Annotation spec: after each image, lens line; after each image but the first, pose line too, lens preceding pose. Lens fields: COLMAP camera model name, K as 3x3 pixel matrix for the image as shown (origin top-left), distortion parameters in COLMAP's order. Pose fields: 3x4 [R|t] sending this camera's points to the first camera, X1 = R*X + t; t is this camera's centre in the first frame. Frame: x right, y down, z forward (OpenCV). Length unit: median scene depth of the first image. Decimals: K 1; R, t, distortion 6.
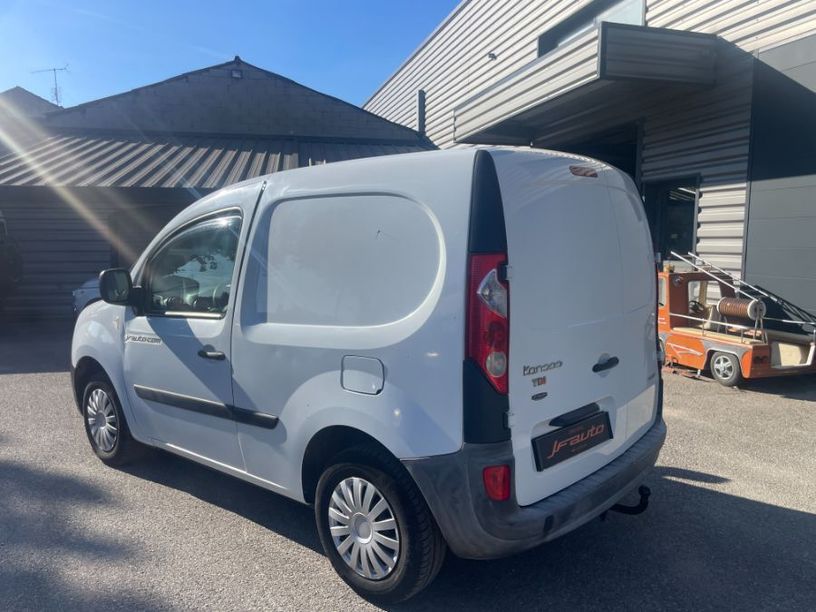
lens RADIAL K [[605.4, 0, 393.5], [0, 605.4, 302.9], [0, 0, 1]] dist [0.079928, -0.109322]
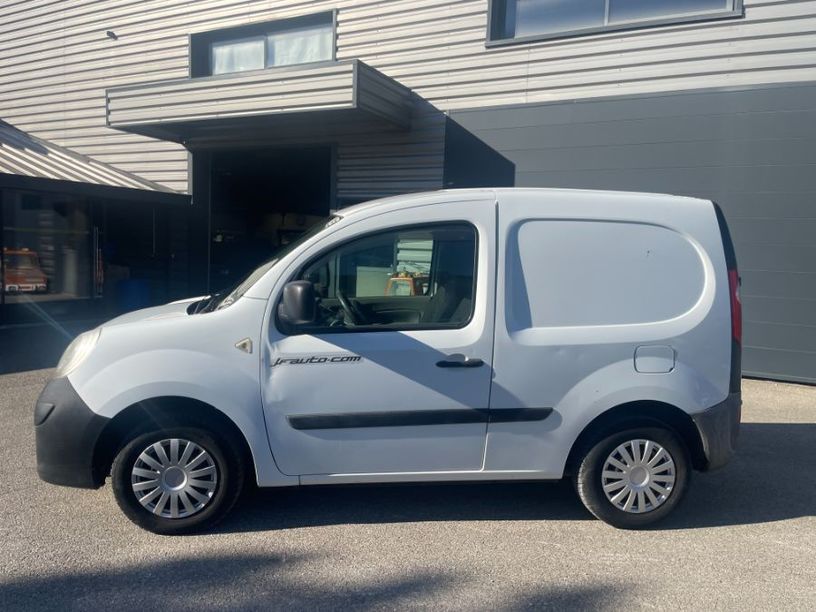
lens RADIAL K [[626.2, 0, 387.8], [0, 626.2, 292.6], [0, 0, 1]] dist [0.087226, -0.130316]
pose [[0.695063, -0.022501, 0.718597, -0.947550], [0.036038, 0.999344, -0.003566, -0.029340], [-0.718045, 0.028375, 0.695418, 0.287248]]
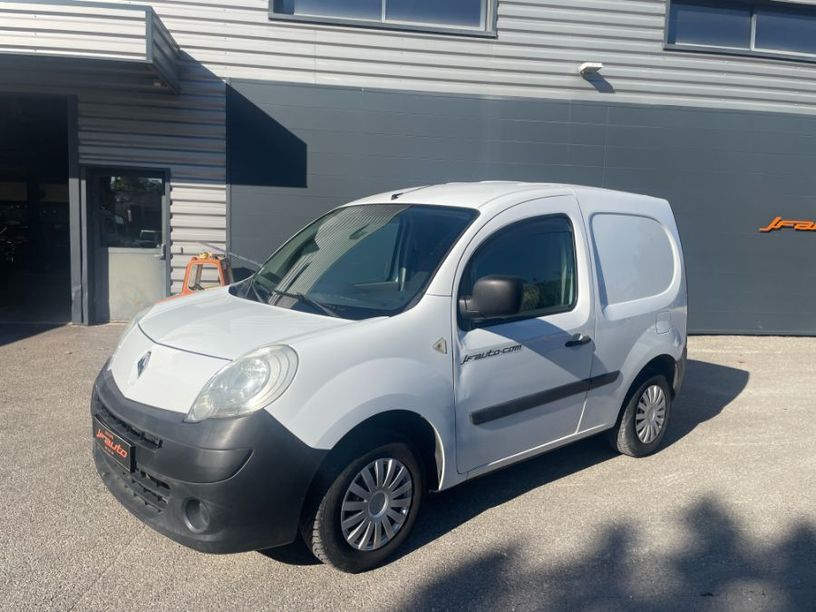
lens RADIAL K [[626.2, 0, 387.8], [0, 626.2, 292.6], [0, 0, 1]] dist [0.087226, -0.130316]
pose [[0.148993, -0.080800, 0.985532, -1.264820], [0.065067, 0.995297, 0.071764, -0.097508], [-0.986695, 0.053434, 0.153550, 0.968666]]
